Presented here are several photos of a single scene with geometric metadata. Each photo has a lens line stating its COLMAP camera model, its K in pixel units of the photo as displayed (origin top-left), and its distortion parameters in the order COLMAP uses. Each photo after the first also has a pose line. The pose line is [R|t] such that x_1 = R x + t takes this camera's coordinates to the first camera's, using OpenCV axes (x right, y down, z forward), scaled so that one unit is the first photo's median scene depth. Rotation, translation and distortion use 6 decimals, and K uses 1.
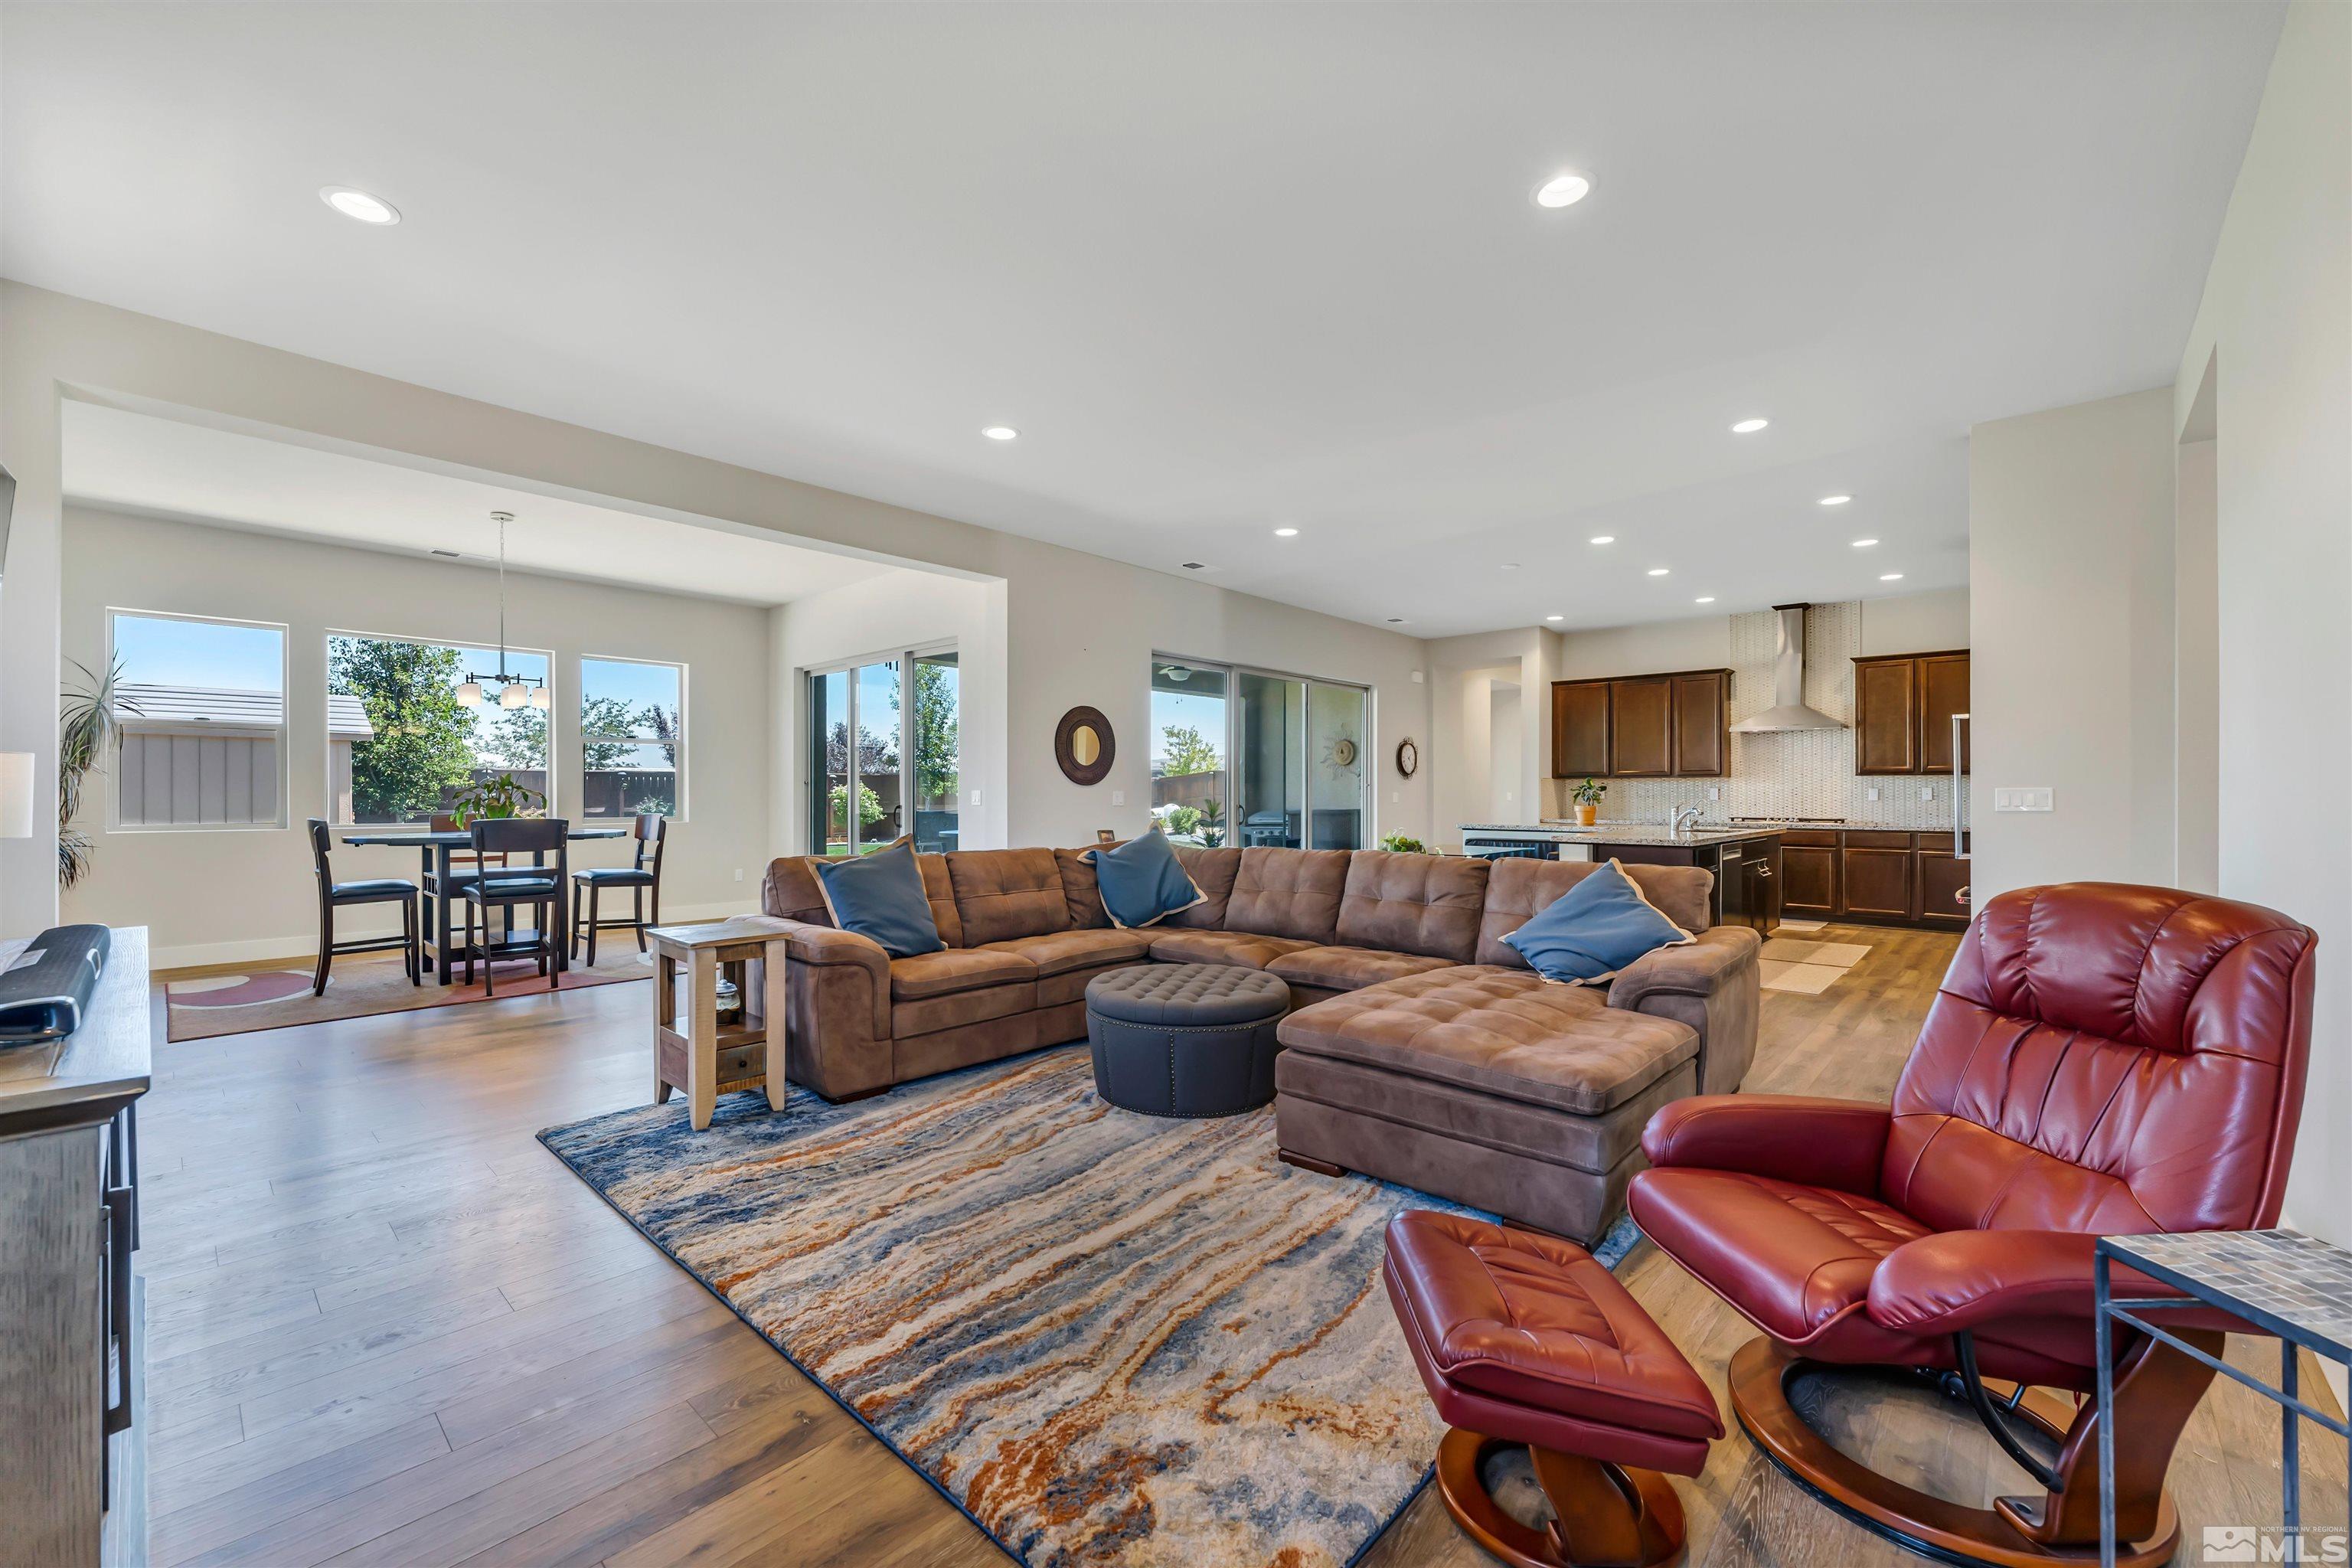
lens RADIAL K [[942.7, 0, 1167.9], [0, 942.7, 792.5], [0, 0, 1]] dist [-0.000015, 0.000047]
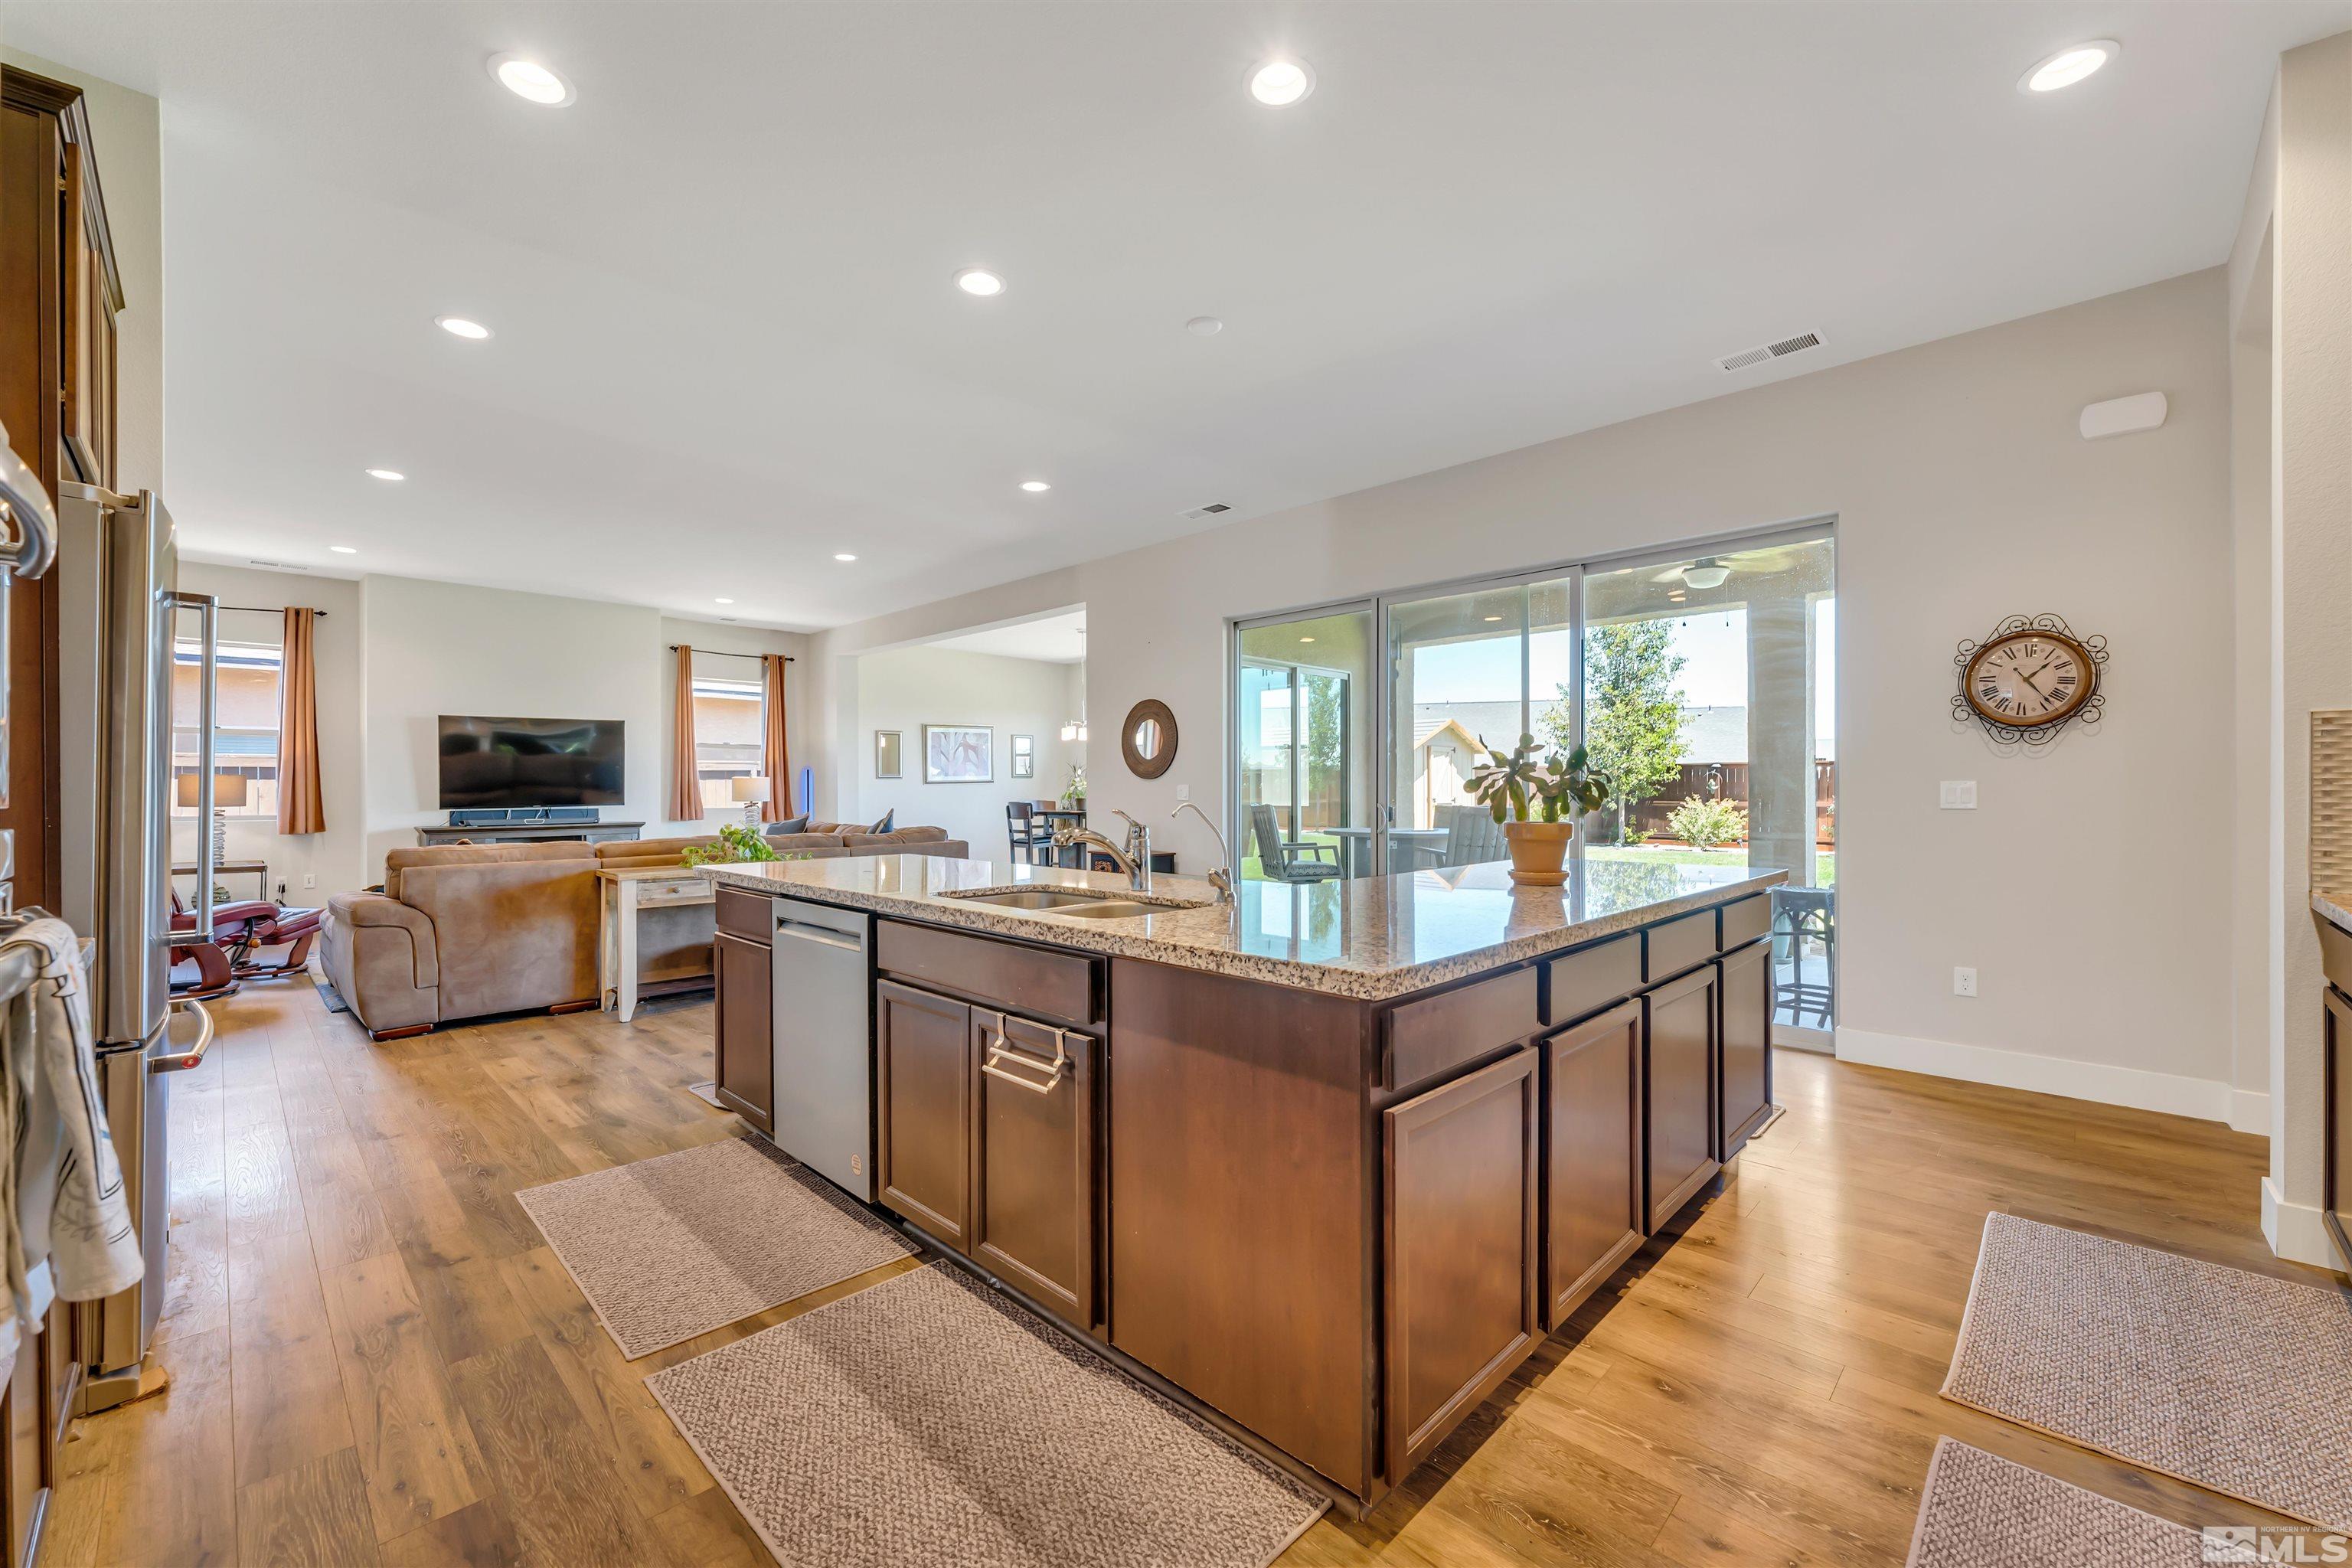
lens RADIAL K [[942.7, 0, 1163.5], [0, 942.7, 795.8], [0, 0, 1]] dist [-0.000015, 0.000047]
pose [[-0.036240, 0.008667, -0.999306, 0.749800], [0.004054, 0.999955, 0.008526, 0.001497], [0.999335, -0.003742, -0.036274, 0.869685]]
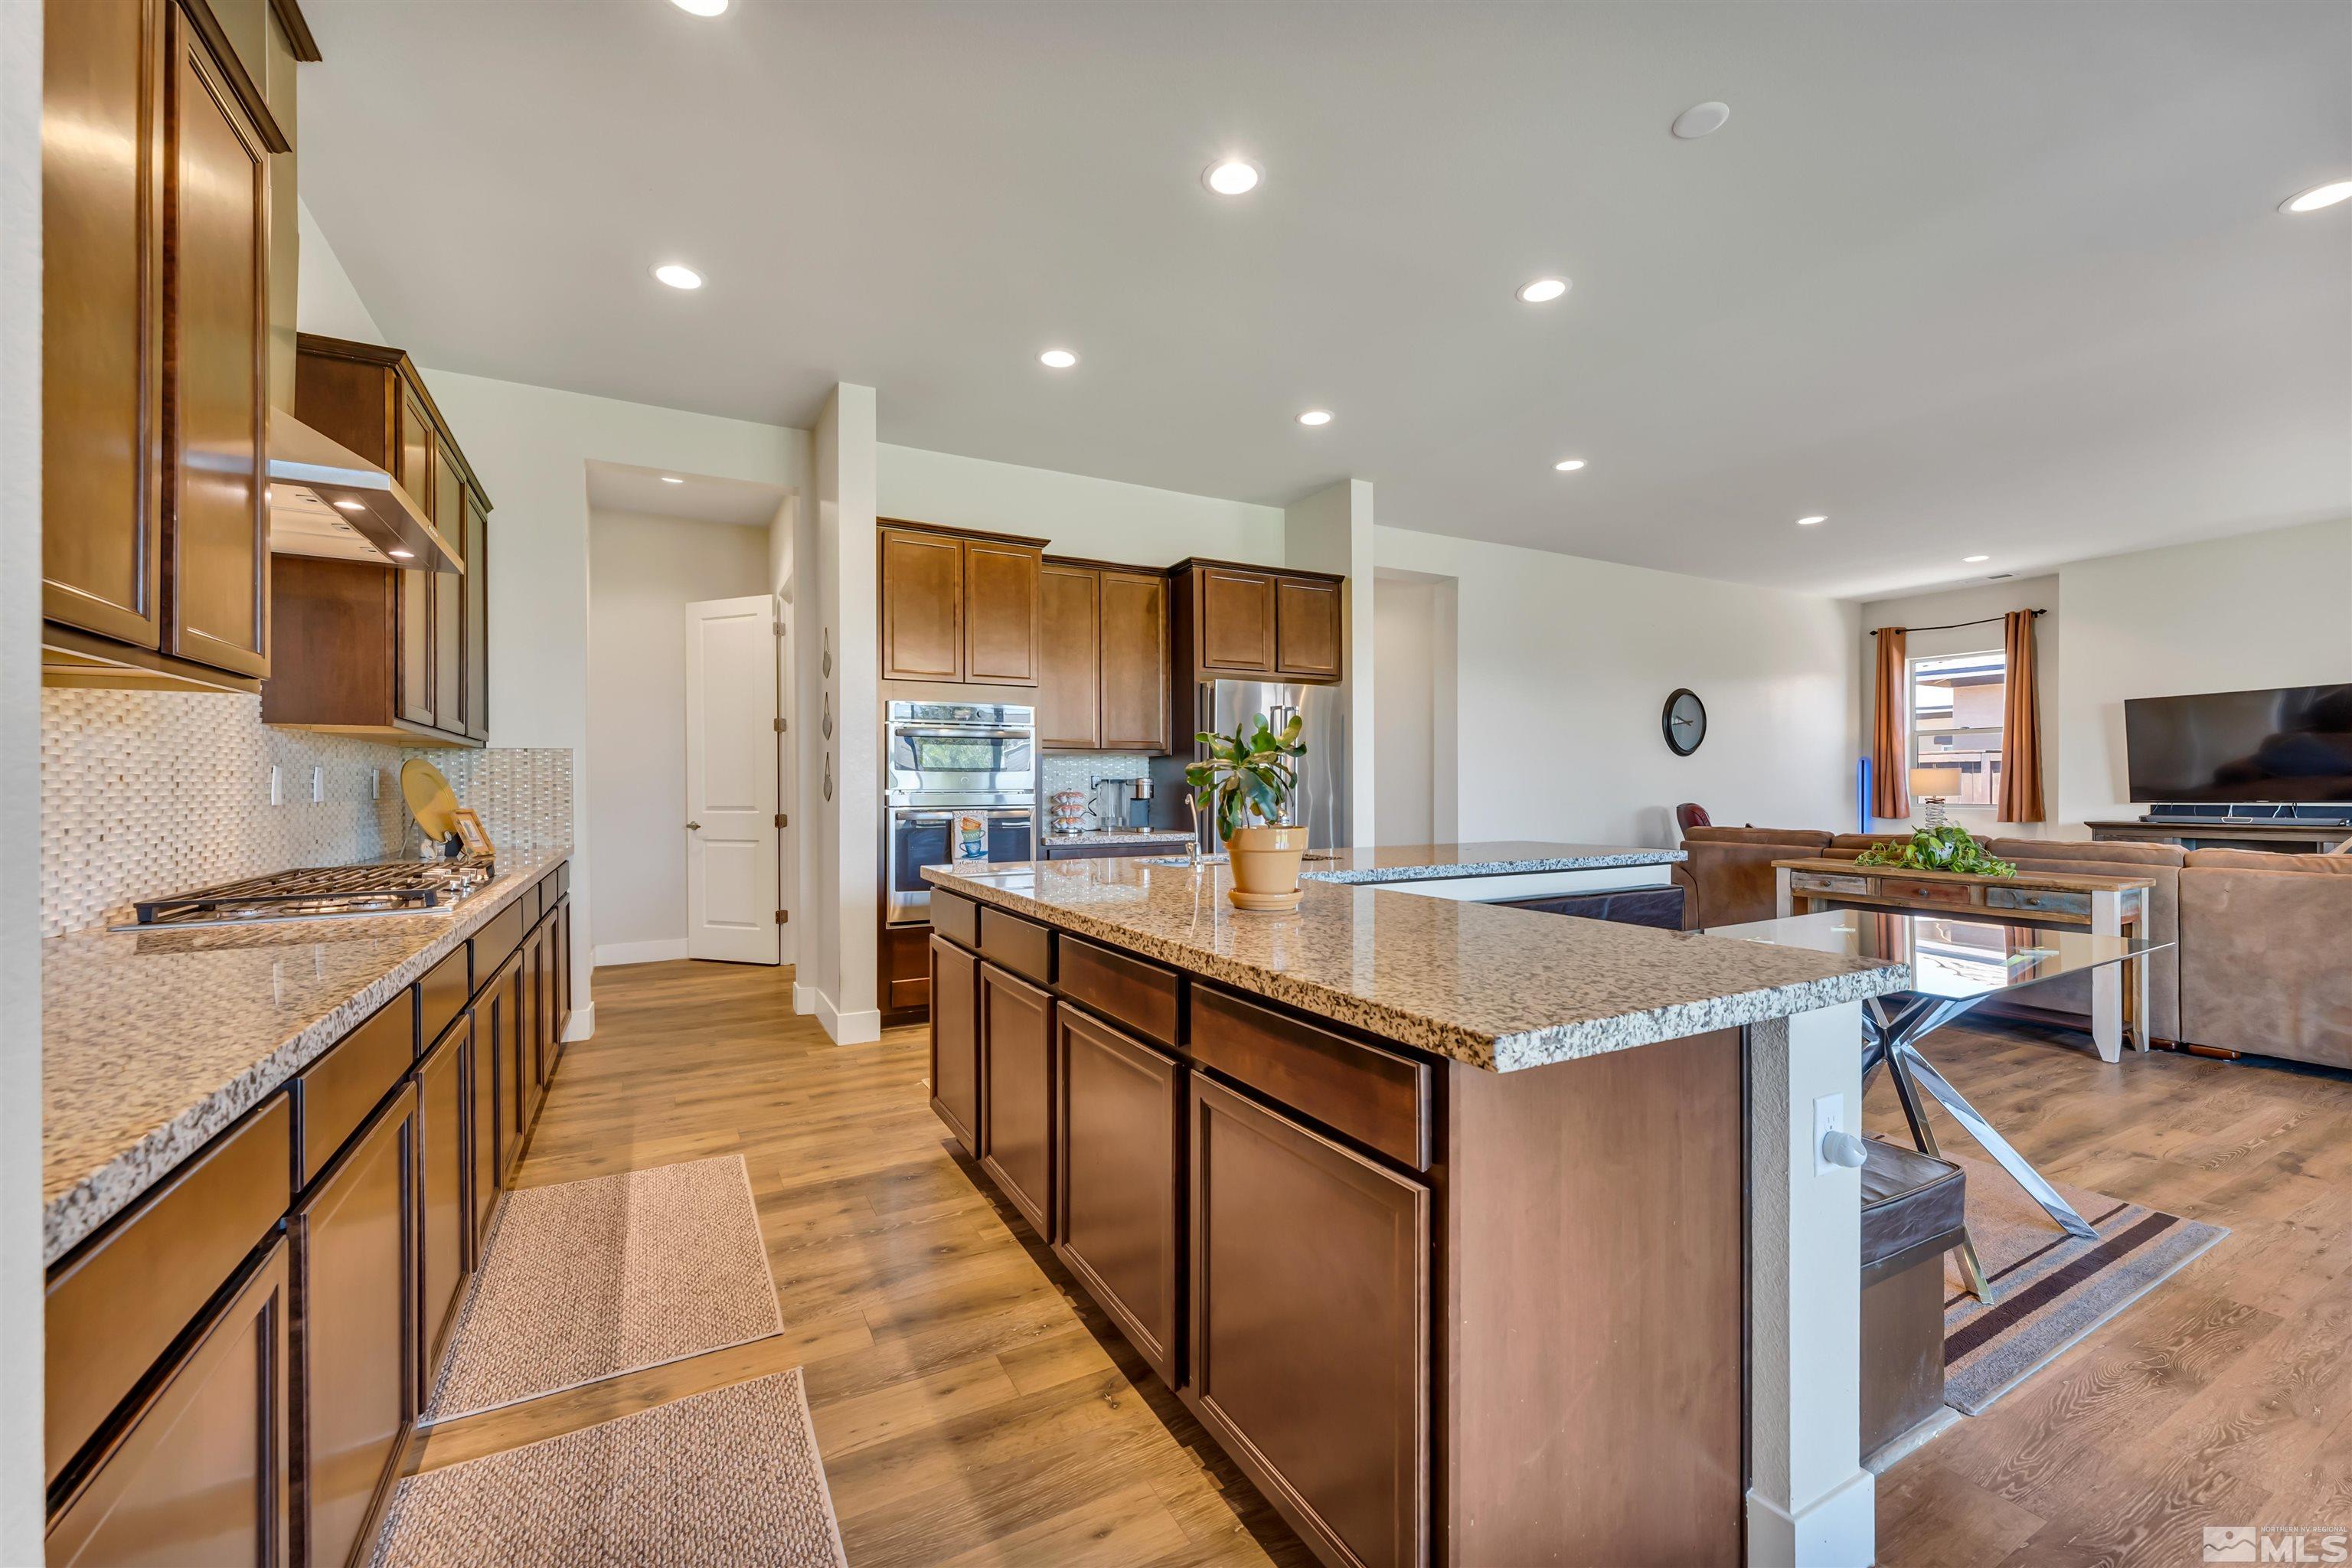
lens RADIAL K [[942.7, 0, 1164.9], [0, 942.7, 775.8], [0, 0, 1]] dist [-0.000015, 0.000047]
pose [[-0.946891, 0.005911, 0.321500, 0.385876], [0.002340, 0.999931, -0.011491, 0.003635], [-0.321546, -0.010128, -0.946840, 1.213446]]
